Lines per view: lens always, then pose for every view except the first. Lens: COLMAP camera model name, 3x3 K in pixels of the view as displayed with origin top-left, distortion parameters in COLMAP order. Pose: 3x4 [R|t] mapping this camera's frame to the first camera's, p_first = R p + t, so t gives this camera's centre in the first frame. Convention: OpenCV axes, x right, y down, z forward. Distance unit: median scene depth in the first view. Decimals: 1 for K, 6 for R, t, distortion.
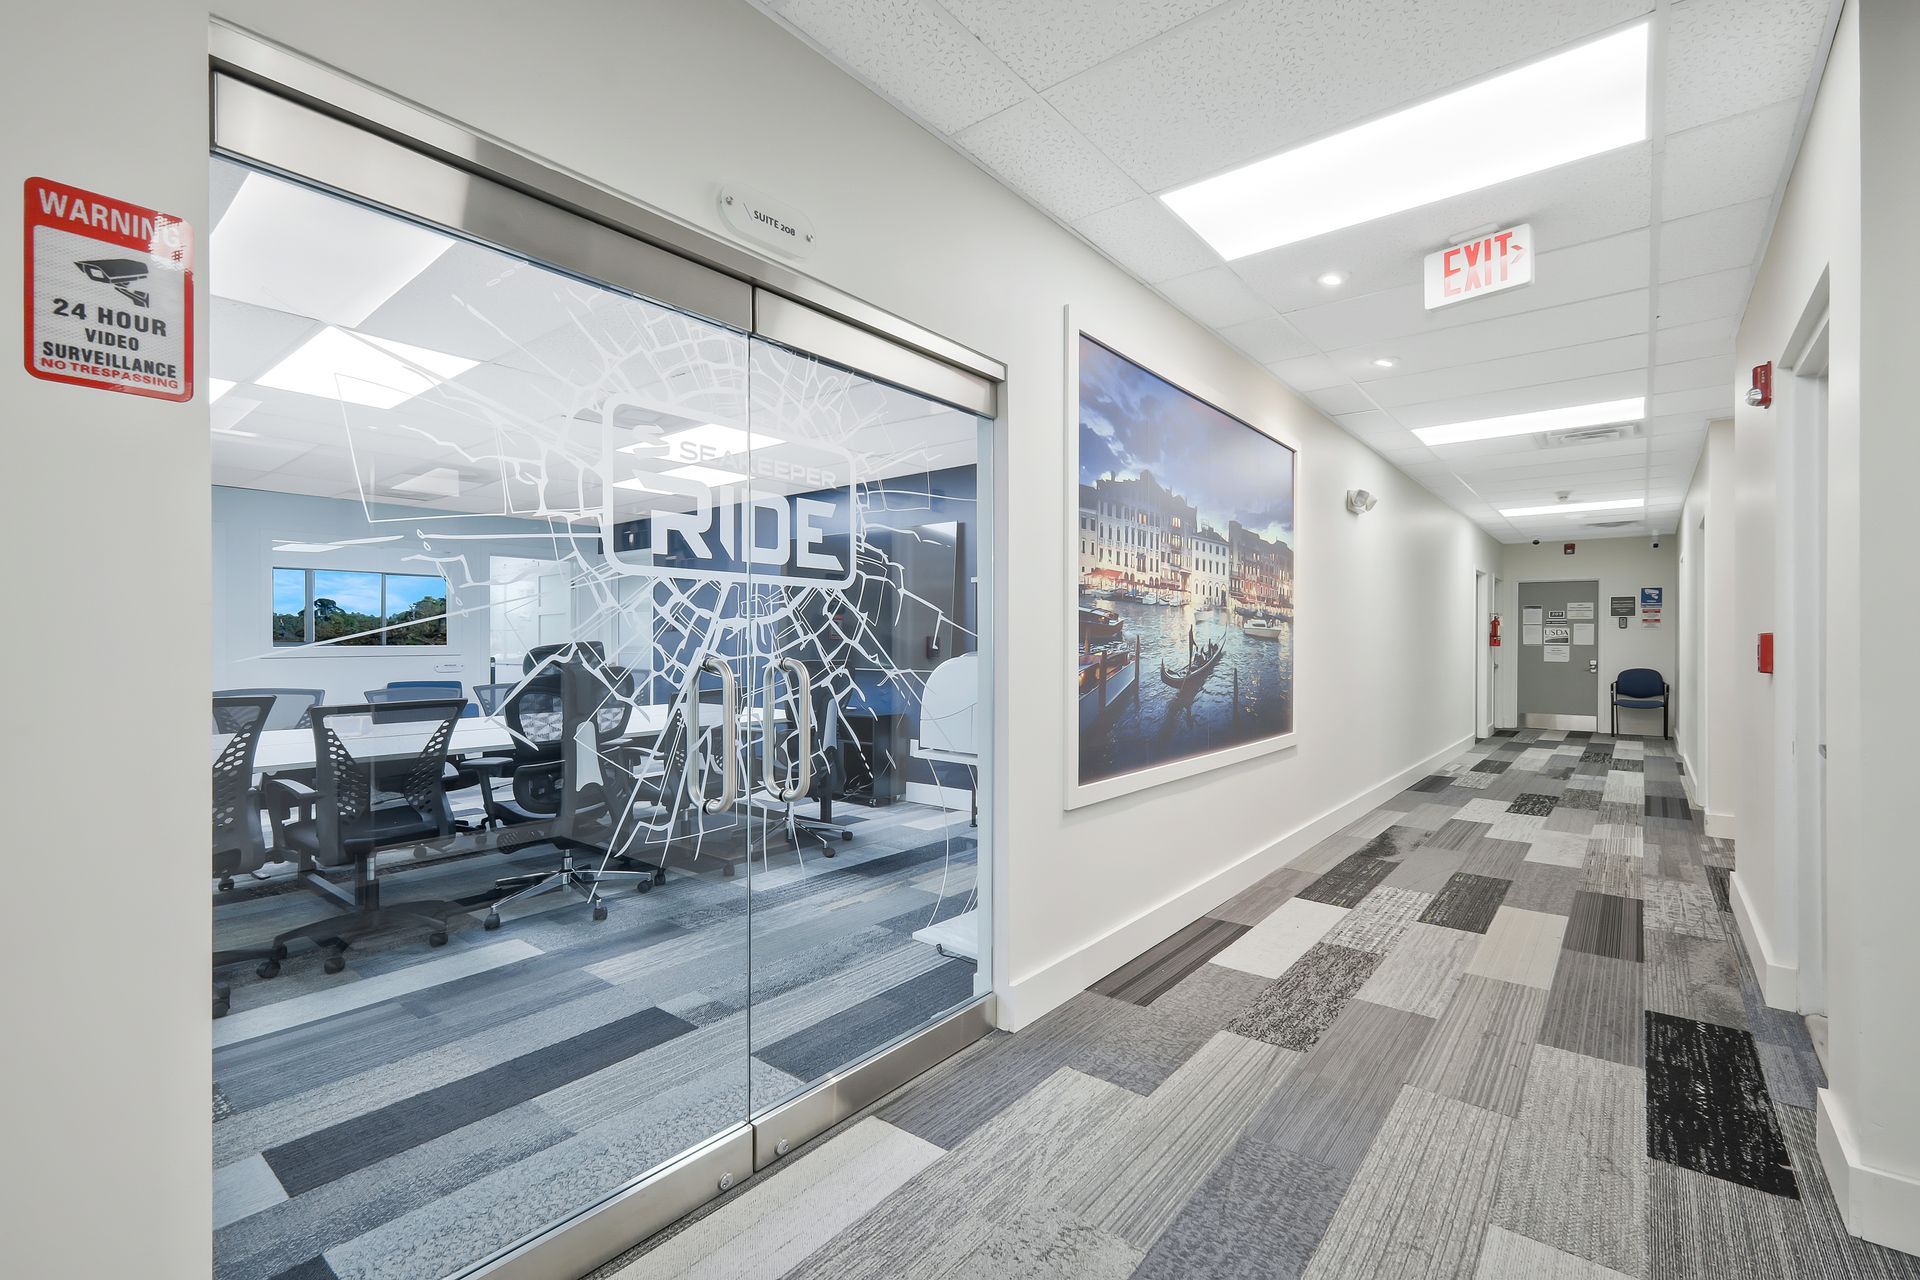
lens RADIAL K [[845.3, 0, 949.6], [0, 845.3, 643.1], [0, 0, 1]] dist [-0.000920, -0.000226]
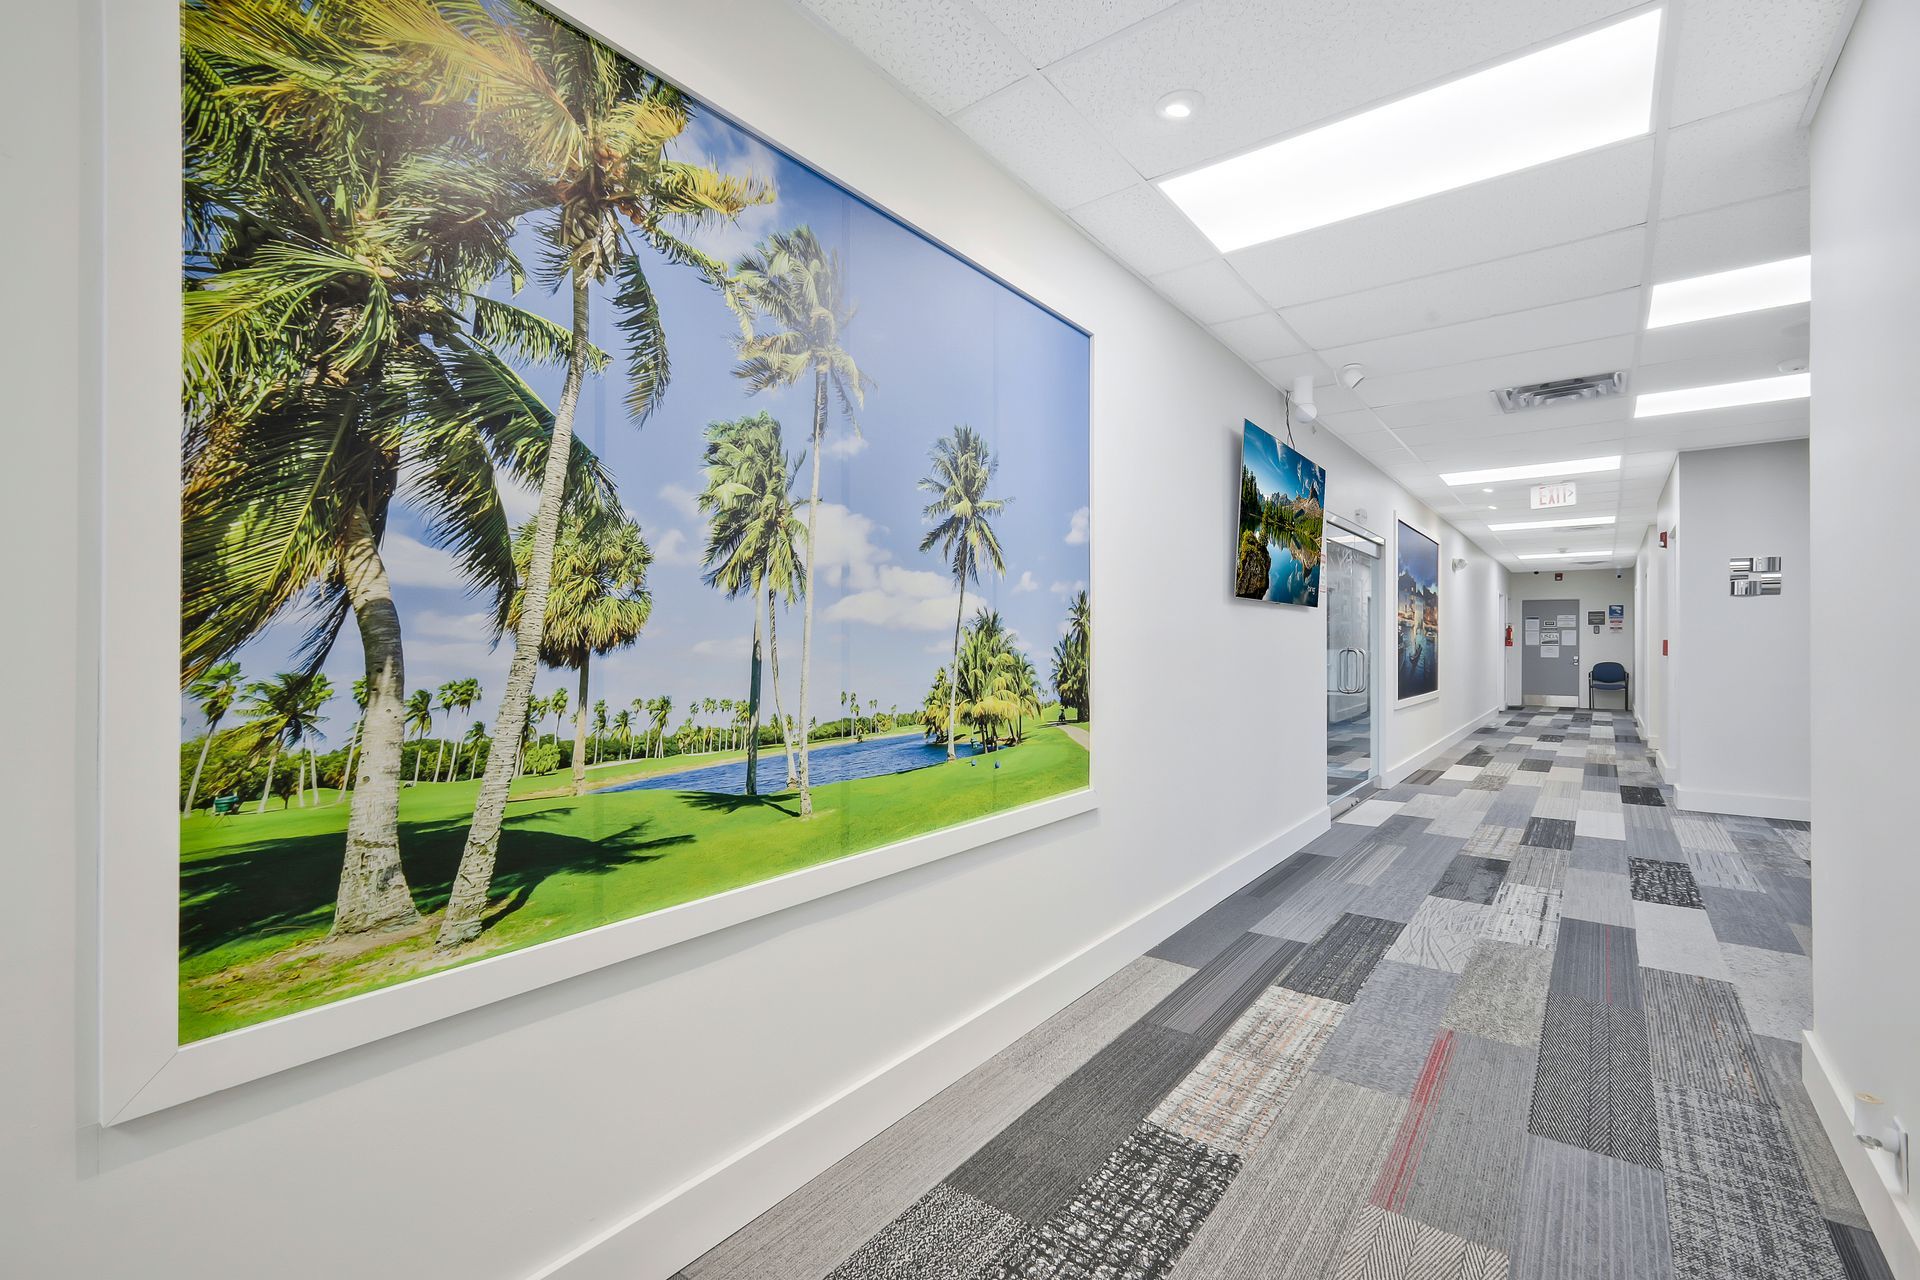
lens RADIAL K [[845.3, 0, 949.6], [0, 845.3, 643.1], [0, 0, 1]] dist [-0.000920, -0.000226]
pose [[0.999601, -0.001452, 0.028215, -0.611907], [0.001542, 0.999994, -0.003154, 0.002240], [-0.028210, 0.003197, 0.999597, -0.720312]]
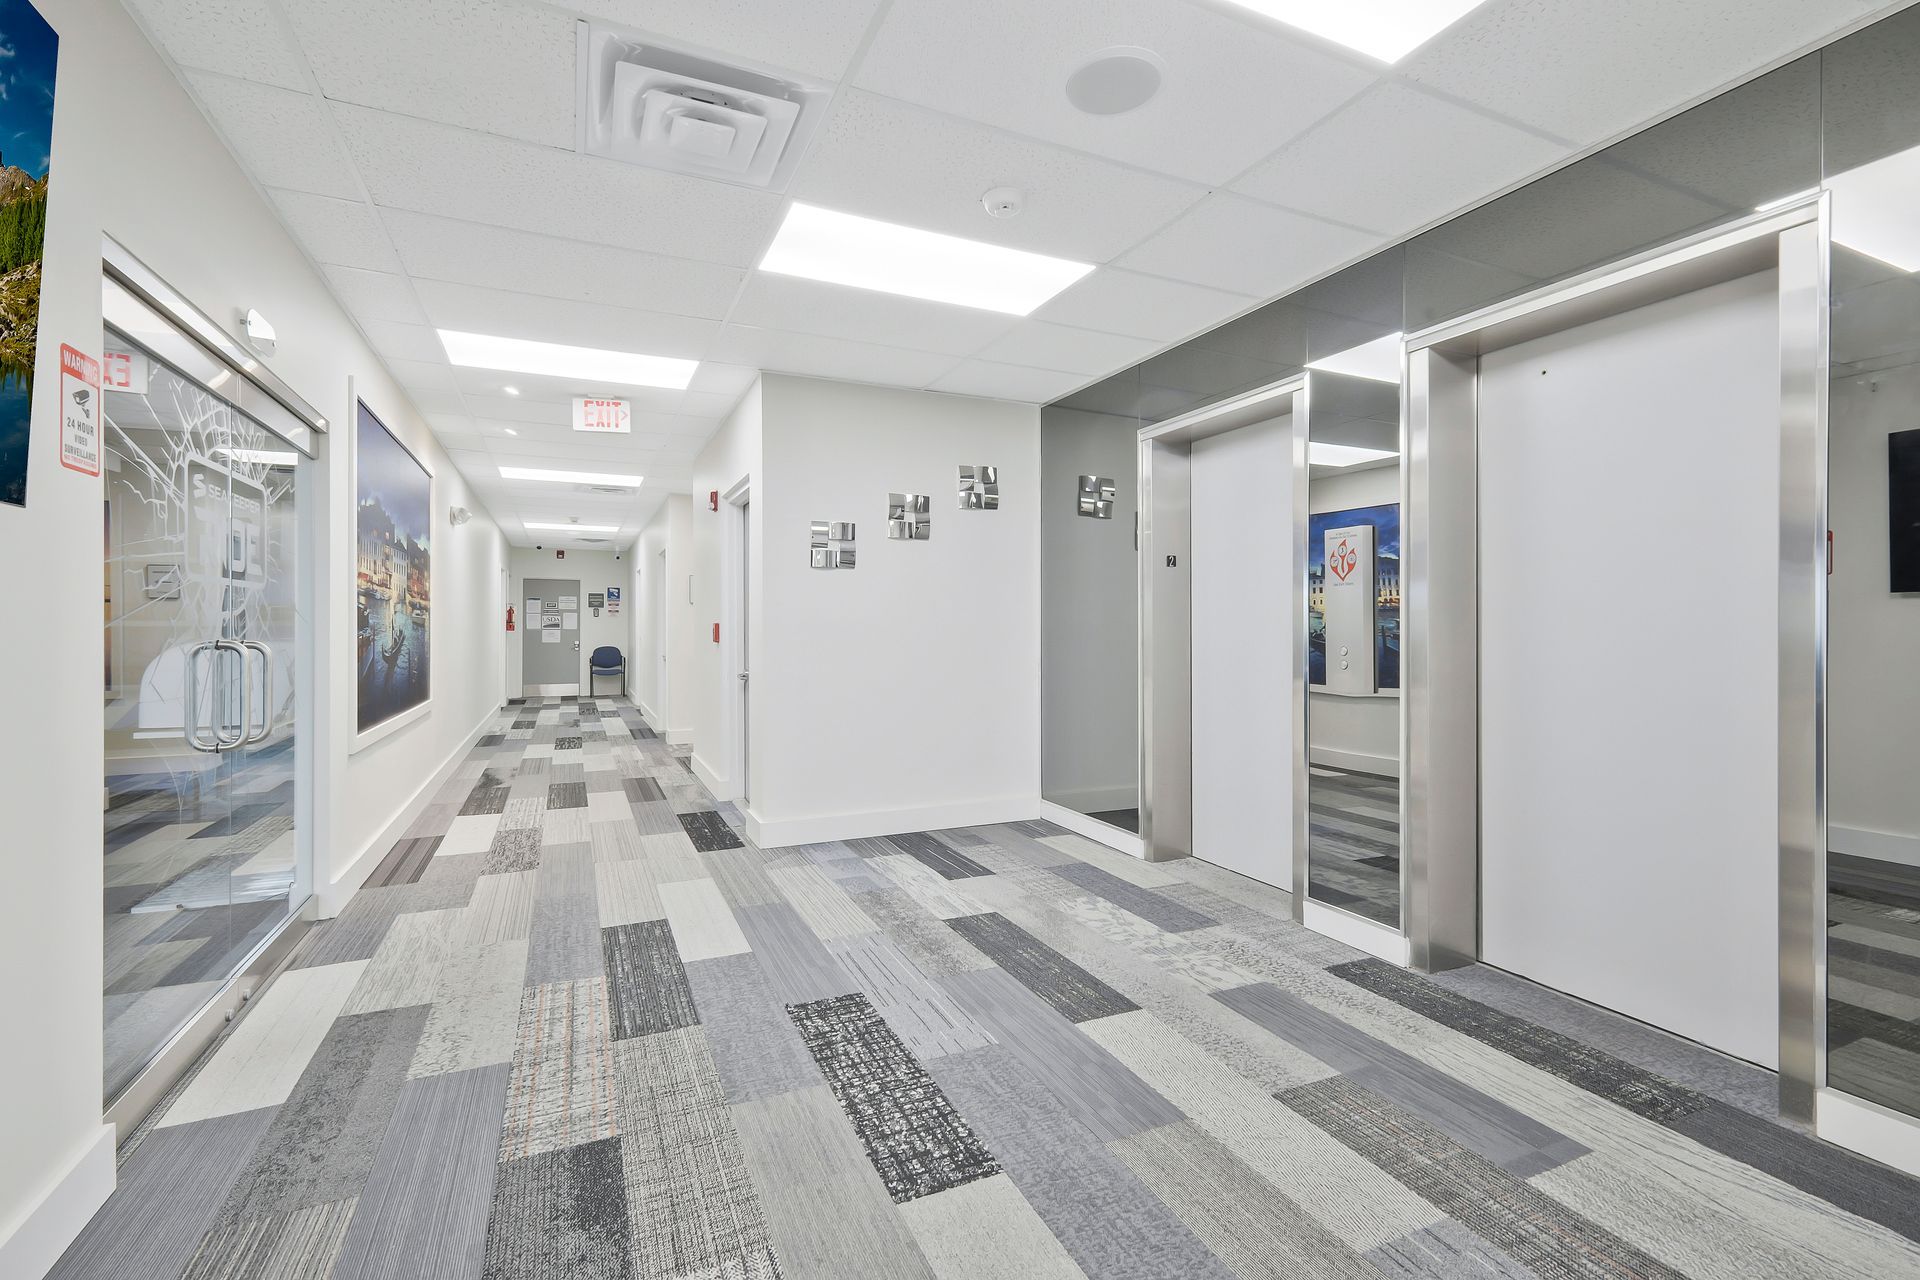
lens RADIAL K [[850.5, 0, 964.4], [0, 850.5, 623.1], [0, 0, 1]] dist [0.002888, 0.000826]
pose [[0.435077, 0.001576, 0.900392, -0.315208], [0.003903, 0.999986, -0.003636, -0.000292], [-0.900385, 0.005097, 0.435065, -0.220729]]
